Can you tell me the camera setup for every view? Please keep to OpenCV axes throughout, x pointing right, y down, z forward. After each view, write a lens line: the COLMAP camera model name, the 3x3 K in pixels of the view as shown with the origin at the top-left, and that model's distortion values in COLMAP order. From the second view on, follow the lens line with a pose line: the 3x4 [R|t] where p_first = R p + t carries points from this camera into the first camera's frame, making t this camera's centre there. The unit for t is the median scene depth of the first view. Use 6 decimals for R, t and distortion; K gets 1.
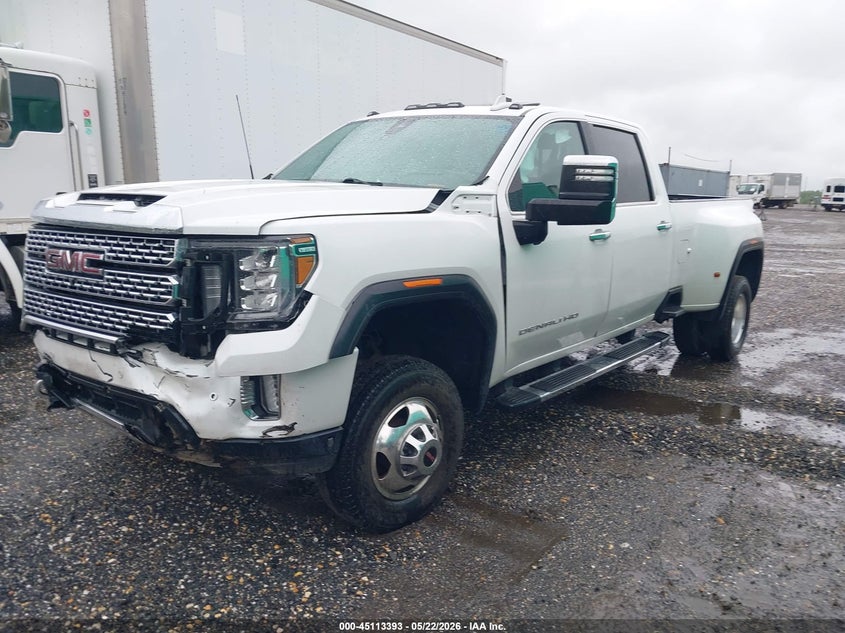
lens RADIAL K [[664.3, 0, 417.2], [0, 664.3, 317.6], [0, 0, 1]] dist [0.018769, -0.013423]
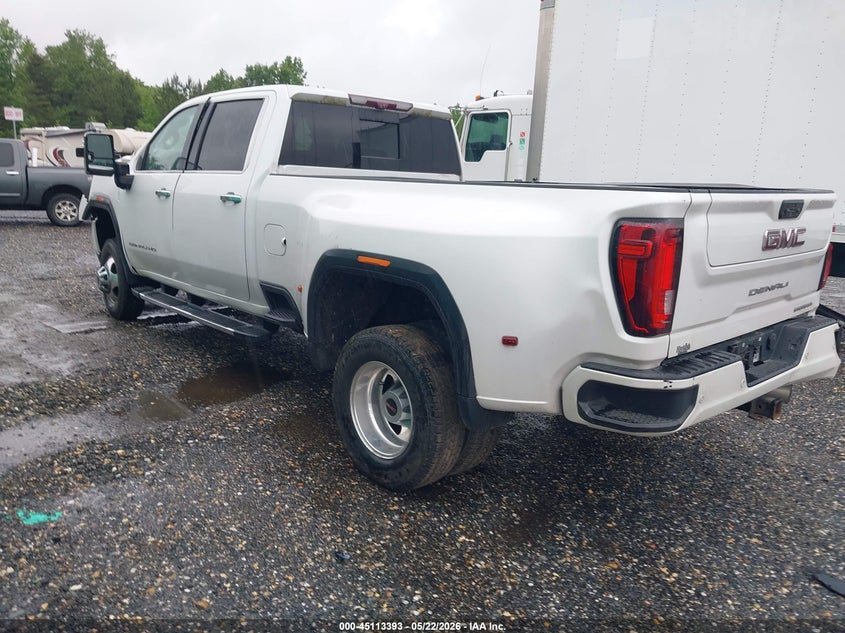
lens RADIAL K [[664.3, 0, 417.2], [0, 664.3, 317.6], [0, 0, 1]] dist [0.018769, -0.013423]
pose [[-0.128552, 0.171900, -0.976691, 0.956953], [-0.249444, 0.947594, 0.199610, -0.175070], [0.959819, 0.269290, -0.078936, 1.033855]]
